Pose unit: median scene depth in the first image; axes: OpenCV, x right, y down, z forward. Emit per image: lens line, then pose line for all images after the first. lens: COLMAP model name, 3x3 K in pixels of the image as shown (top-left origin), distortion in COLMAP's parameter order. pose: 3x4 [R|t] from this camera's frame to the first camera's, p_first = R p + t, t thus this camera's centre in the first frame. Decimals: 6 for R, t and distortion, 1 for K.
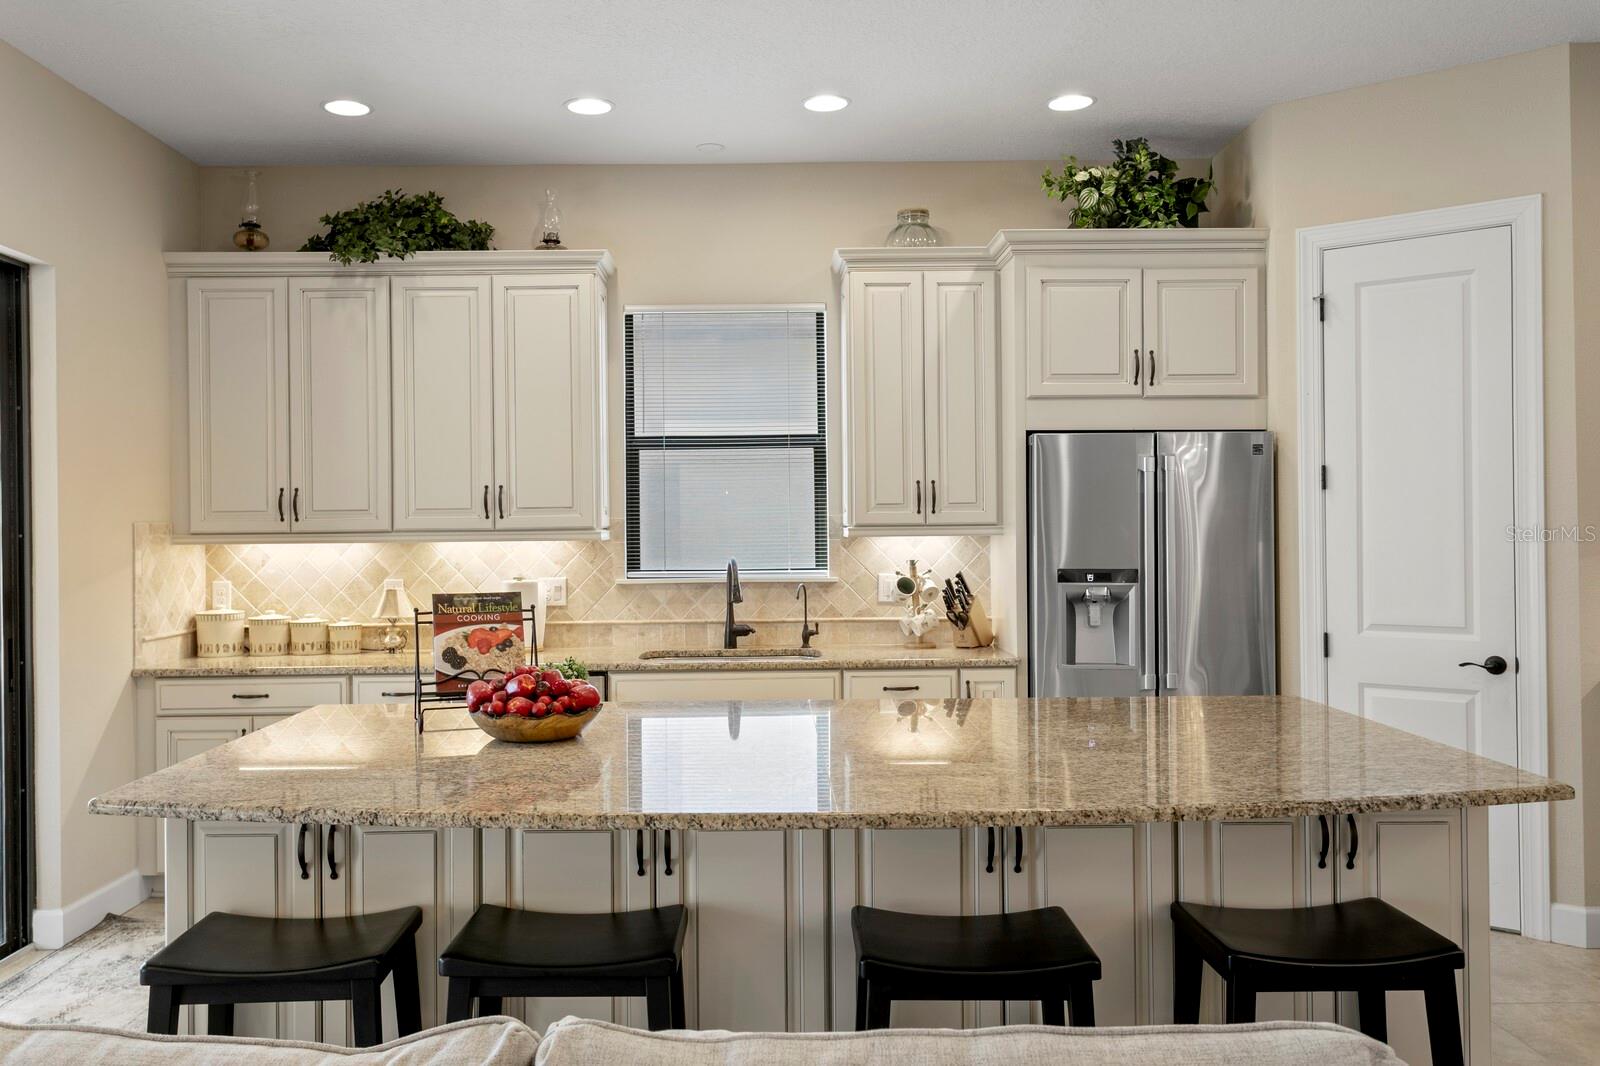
lens RADIAL K [[1286.6, 0, 762.6], [0, 1286.6, 520.9], [0, 0, 1]] dist [0.013040, 0.005681]
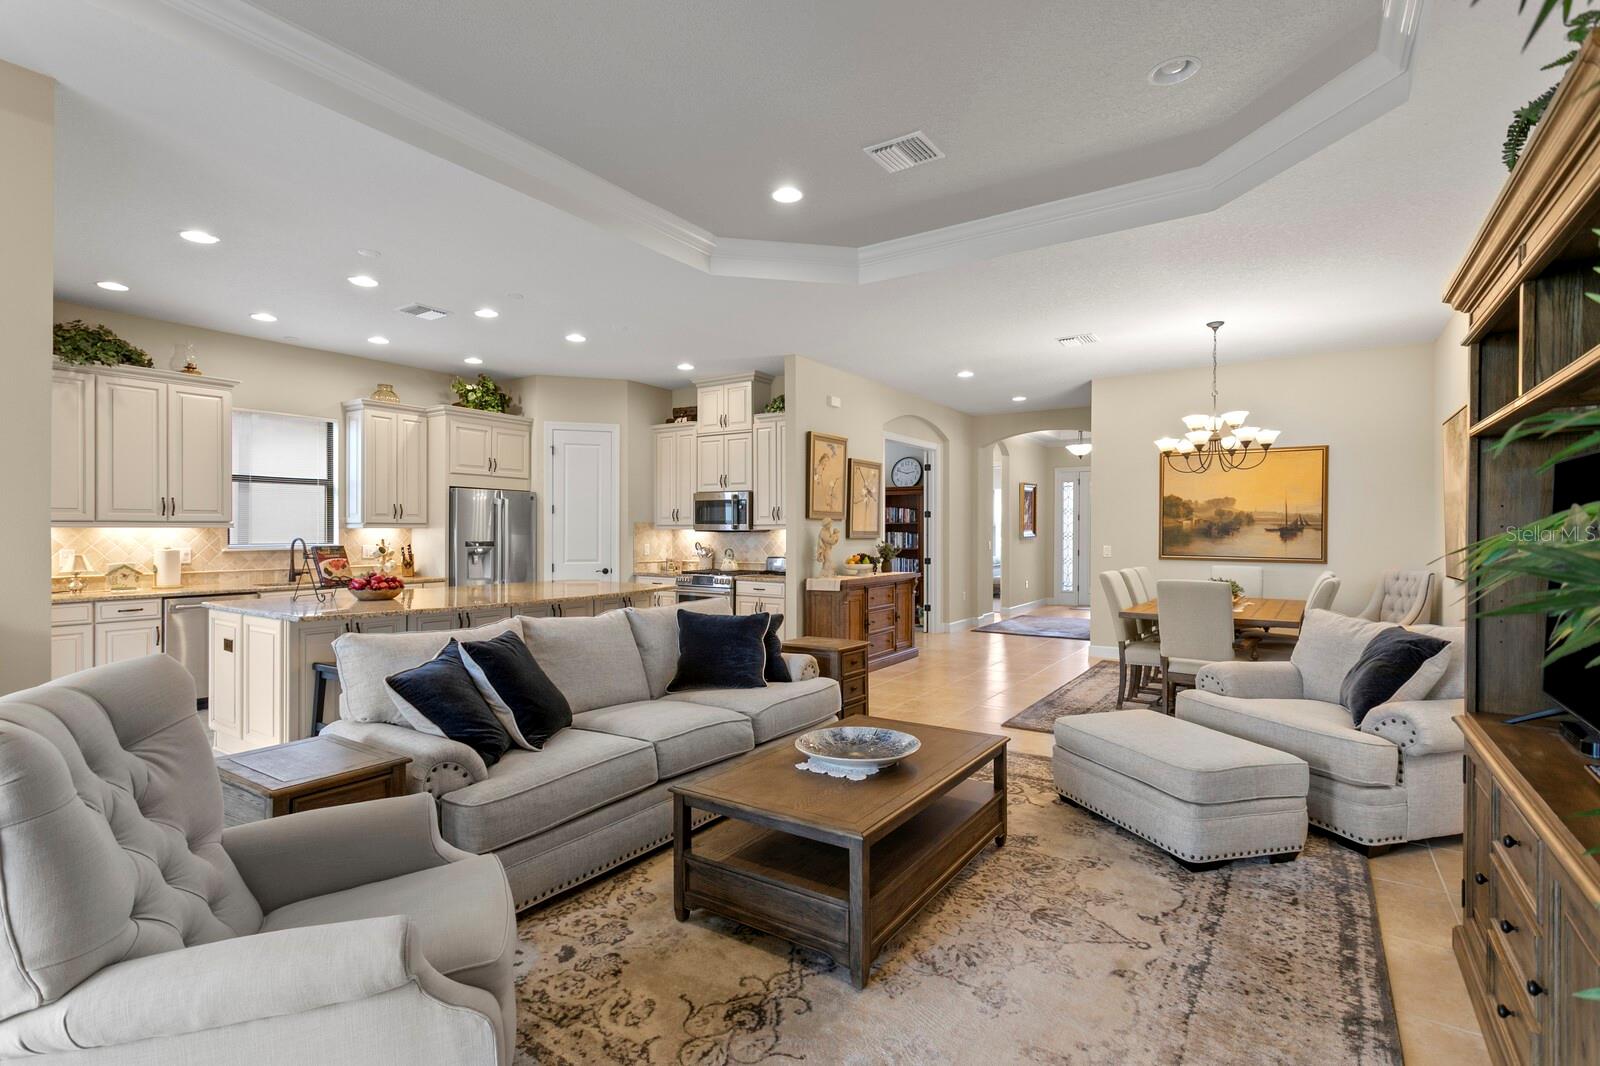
lens RADIAL K [[763.6, 0, 773.2], [0, 763.6, 530.2], [0, 0, 1]] dist [0.007167, -0.000190]
pose [[0.577703, 0.011808, 0.816162, -0.605918], [-0.010516, 0.999920, -0.007023, 0.017881], [-0.816180, -0.004526, 0.577780, -0.344747]]
